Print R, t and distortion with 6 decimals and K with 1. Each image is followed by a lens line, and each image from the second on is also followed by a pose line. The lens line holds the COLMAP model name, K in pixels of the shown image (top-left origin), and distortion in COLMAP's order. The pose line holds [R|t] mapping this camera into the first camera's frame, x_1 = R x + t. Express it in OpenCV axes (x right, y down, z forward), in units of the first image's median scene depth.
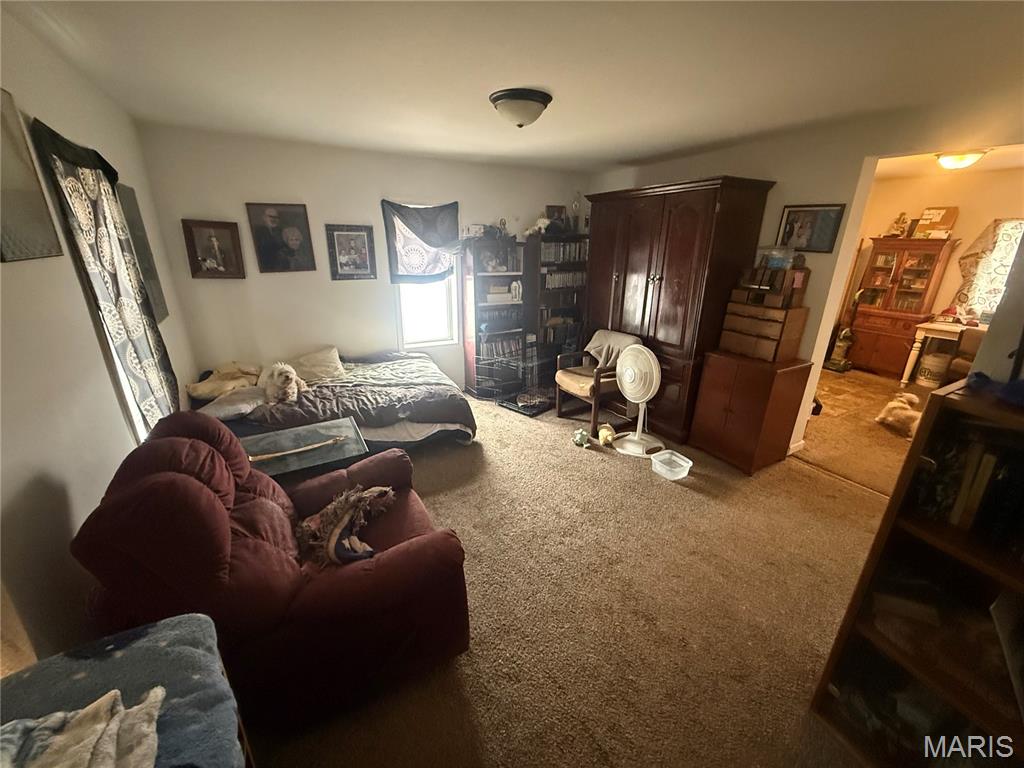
lens RADIAL K [[408.1, 0, 509.4], [0, 408.1, 385.6], [0, 0, 1]] dist [-0.001070, -0.000056]
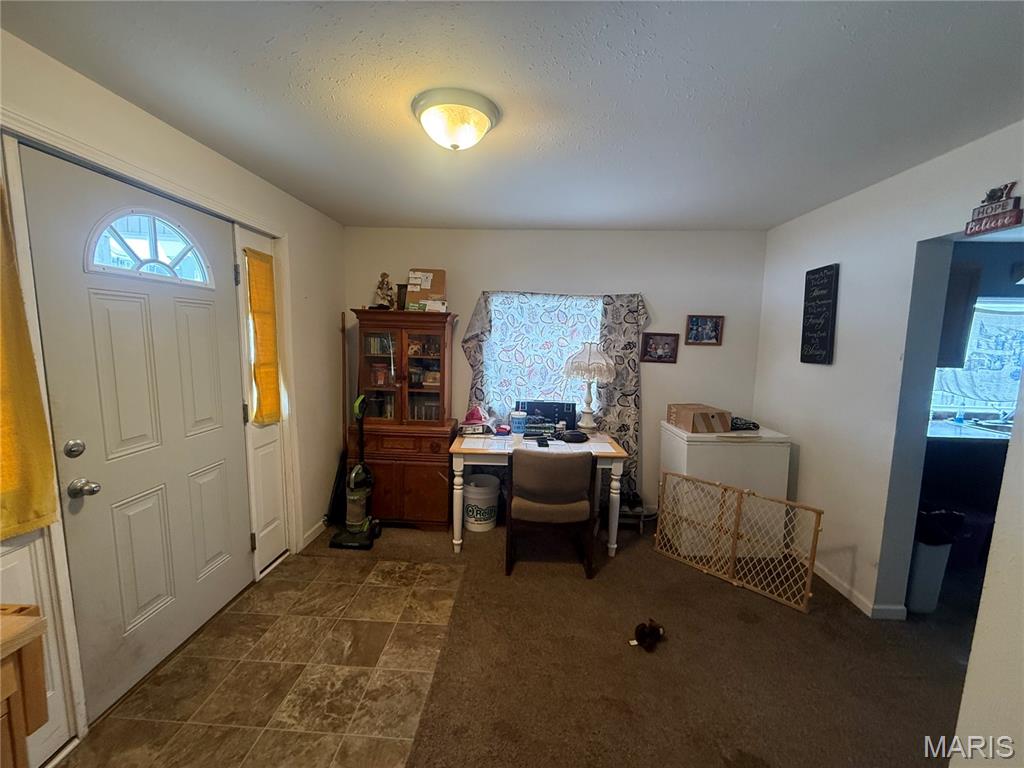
lens RADIAL K [[408.1, 0, 509.4], [0, 408.1, 385.6], [0, 0, 1]] dist [-0.001070, -0.000056]
pose [[0.518548, -0.093720, 0.849897, 0.519195], [0.268392, 0.961579, -0.057719, -0.170277], [-0.811834, 0.258036, 0.523778, 0.563232]]
